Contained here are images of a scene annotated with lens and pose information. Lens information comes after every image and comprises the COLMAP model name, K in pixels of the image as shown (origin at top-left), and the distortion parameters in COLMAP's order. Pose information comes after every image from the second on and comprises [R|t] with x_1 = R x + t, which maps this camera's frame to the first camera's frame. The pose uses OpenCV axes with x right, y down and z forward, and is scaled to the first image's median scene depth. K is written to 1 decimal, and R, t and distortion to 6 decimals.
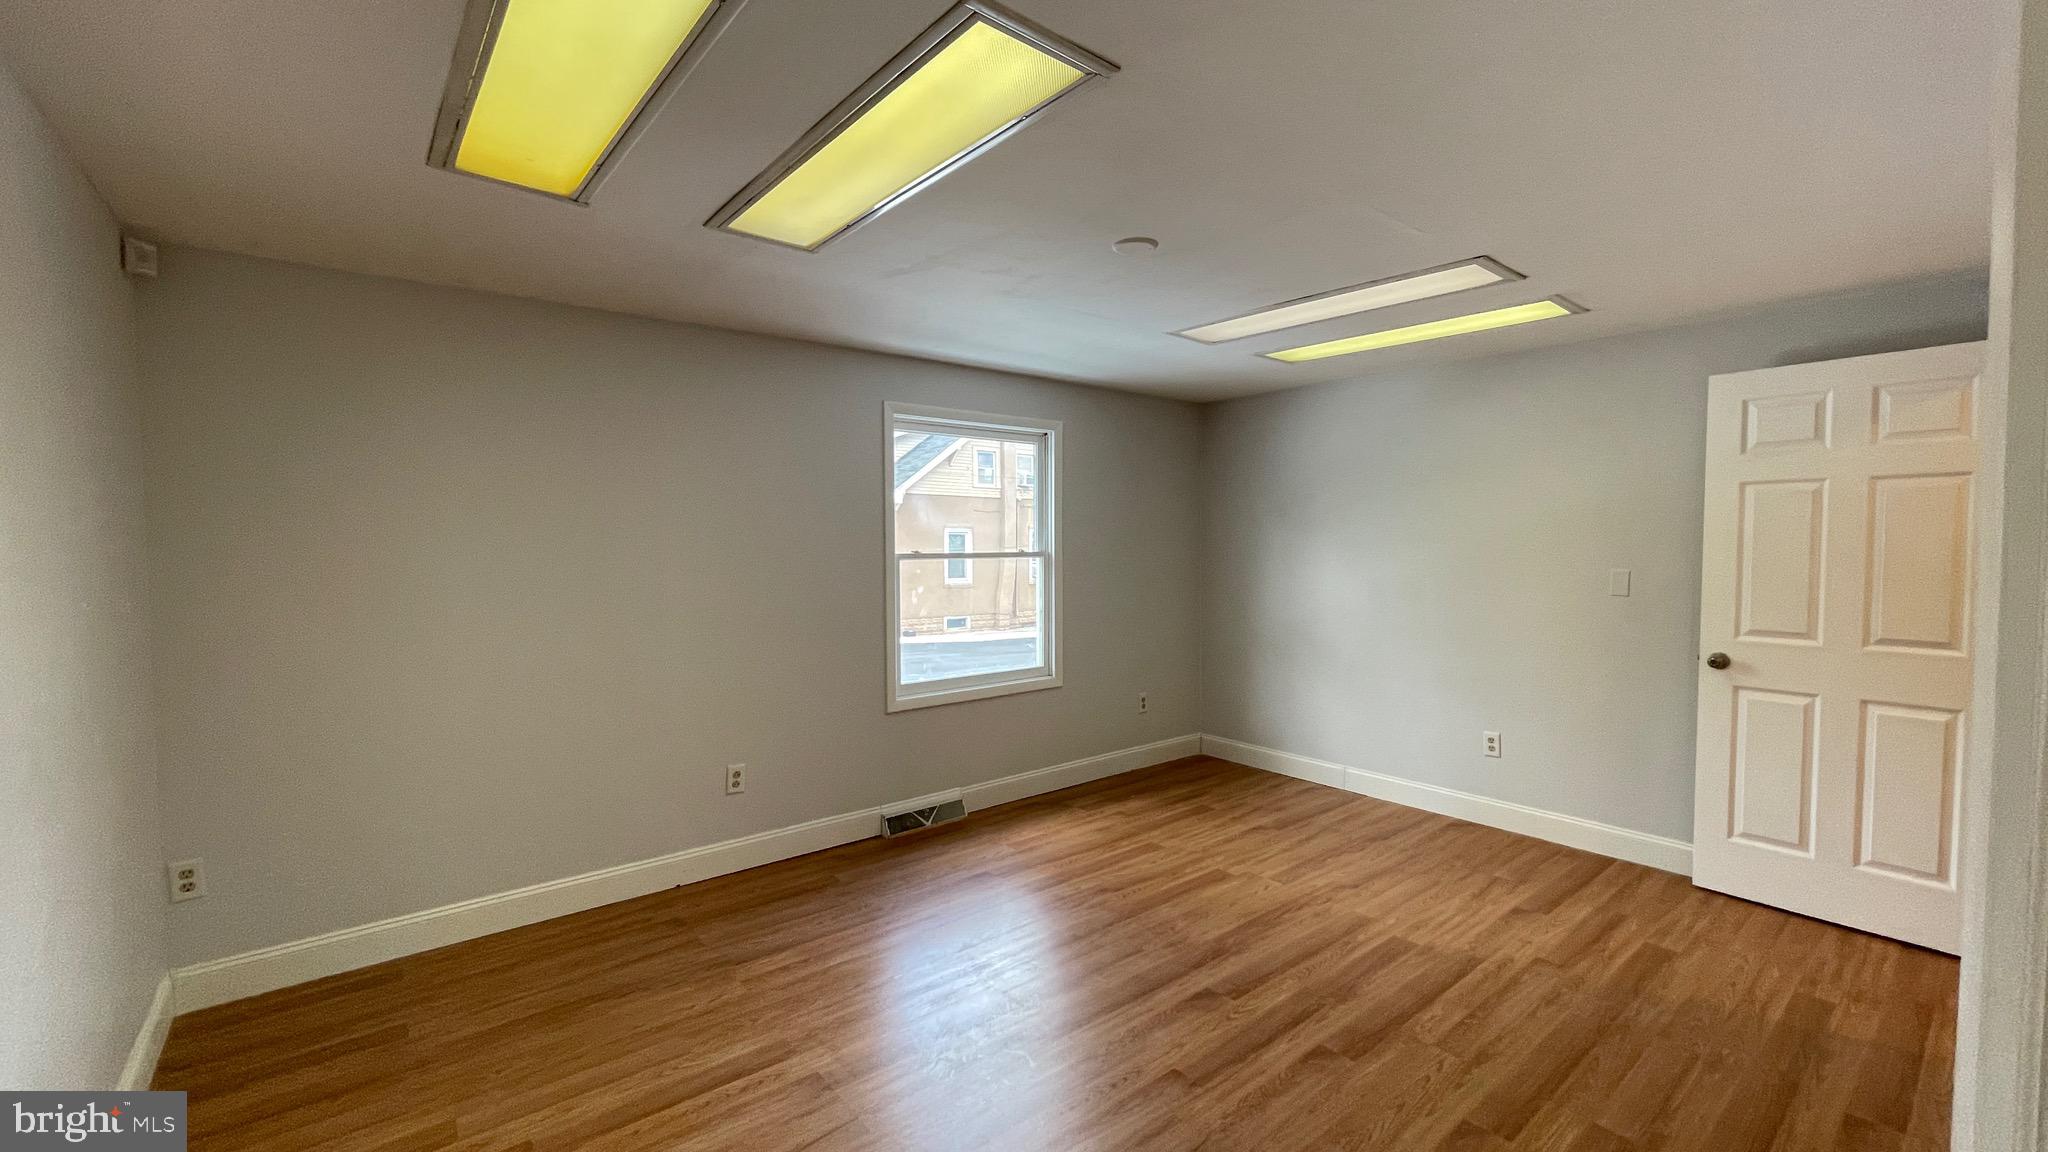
lens RADIAL K [[828.5, 0, 1014.5], [0, 828.5, 577.3], [0, 0, 1]] dist [-0.003896, -0.000064]
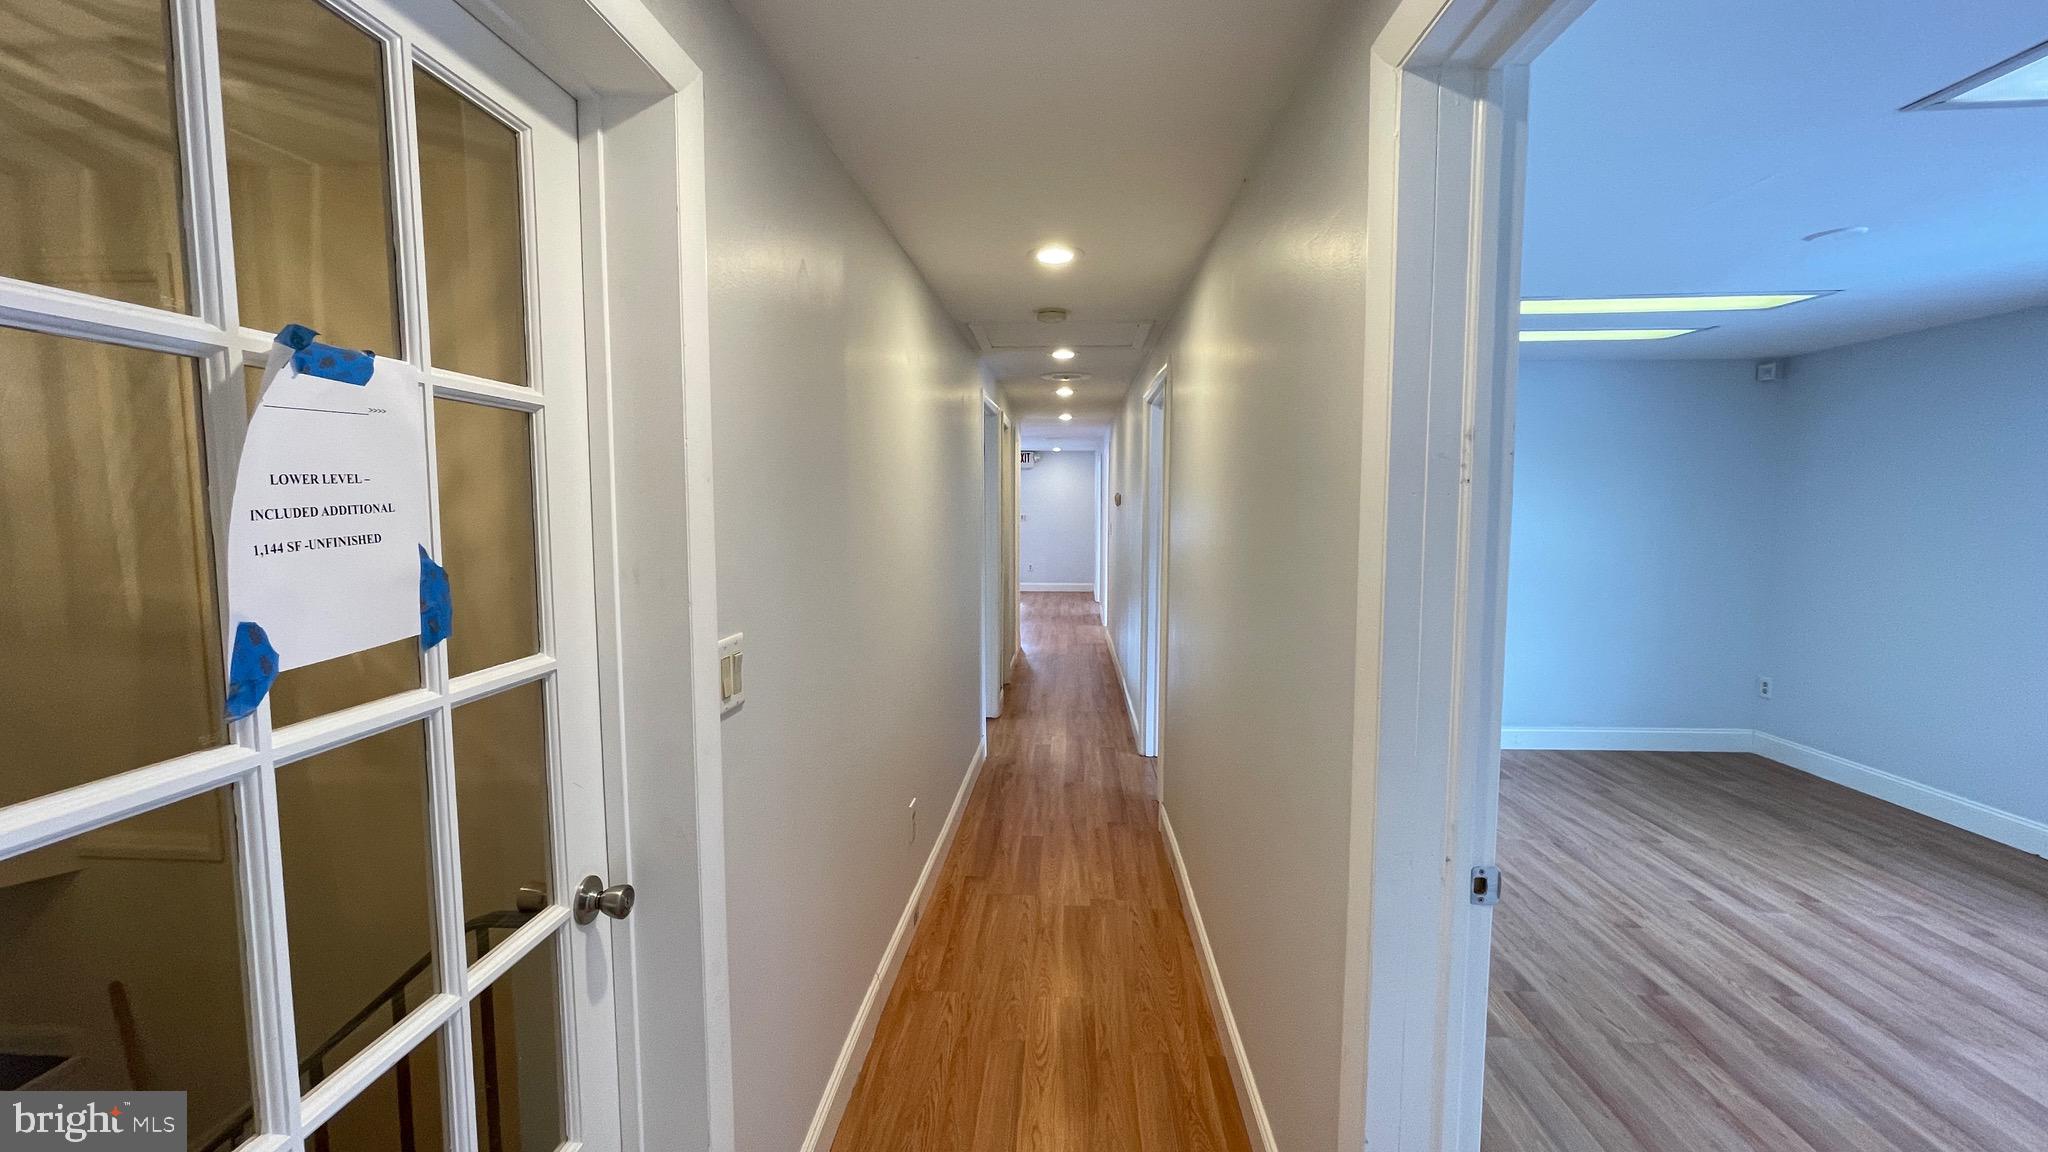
lens RADIAL K [[828.5, 0, 1025.9], [0, 828.5, 573.7], [0, 0, 1]] dist [-0.003896, -0.000064]
pose [[-0.664818, 0.069415, -0.743773, 1.605914], [-0.025246, 0.993017, 0.115242, -0.078381], [0.746578, 0.095392, -0.658423, 0.979952]]
